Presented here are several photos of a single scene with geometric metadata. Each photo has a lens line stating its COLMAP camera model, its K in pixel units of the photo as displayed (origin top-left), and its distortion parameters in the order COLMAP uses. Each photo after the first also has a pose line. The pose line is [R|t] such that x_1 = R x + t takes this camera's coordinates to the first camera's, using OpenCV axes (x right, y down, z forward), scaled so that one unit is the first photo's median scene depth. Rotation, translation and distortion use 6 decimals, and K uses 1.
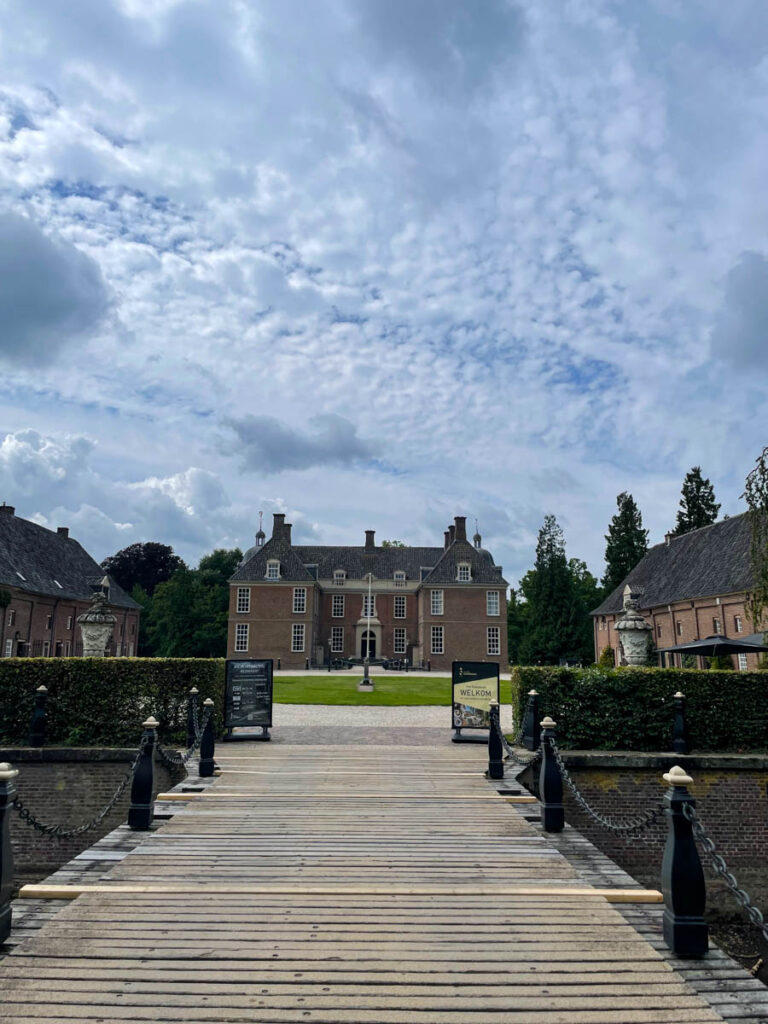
lens RADIAL K [[798.1, 0, 384.0], [0, 798.1, 512.0], [0, 0, 1]] dist [0.098287, -0.120163]
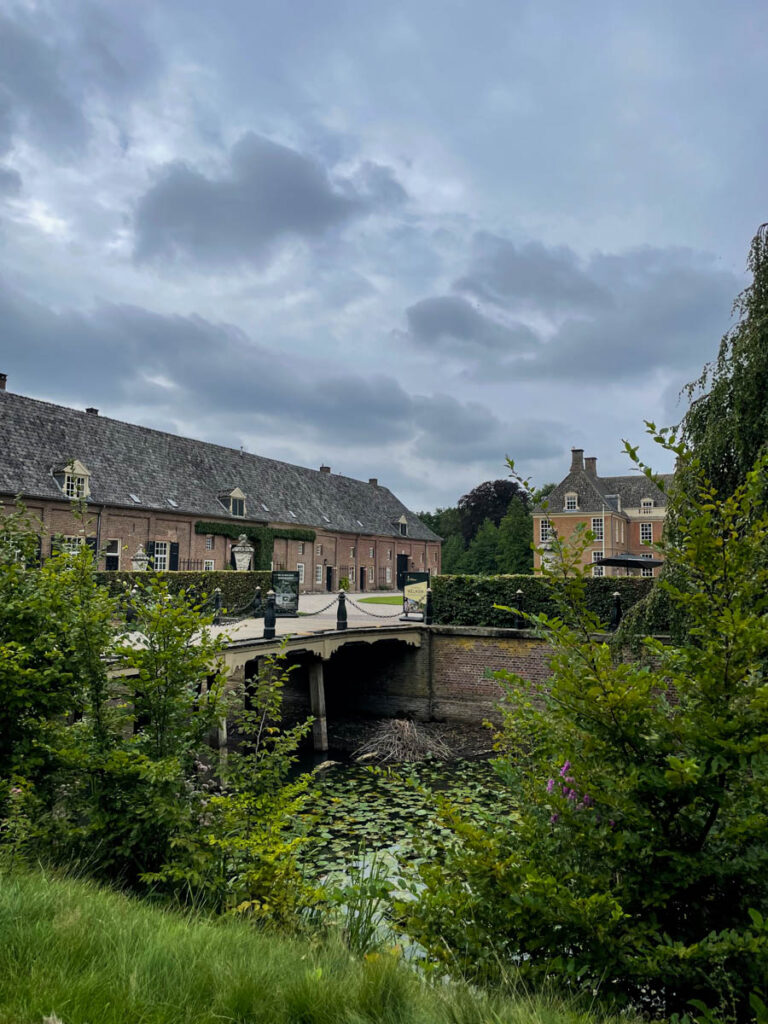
lens RADIAL K [[798.1, 0, 384.0], [0, 798.1, 512.0], [0, 0, 1]] dist [0.098287, -0.120163]
pose [[0.879570, -0.041448, -0.473960, 0.243662], [0.082713, 0.994350, 0.066540, -0.012439], [0.468524, -0.097729, 0.878029, -0.120784]]
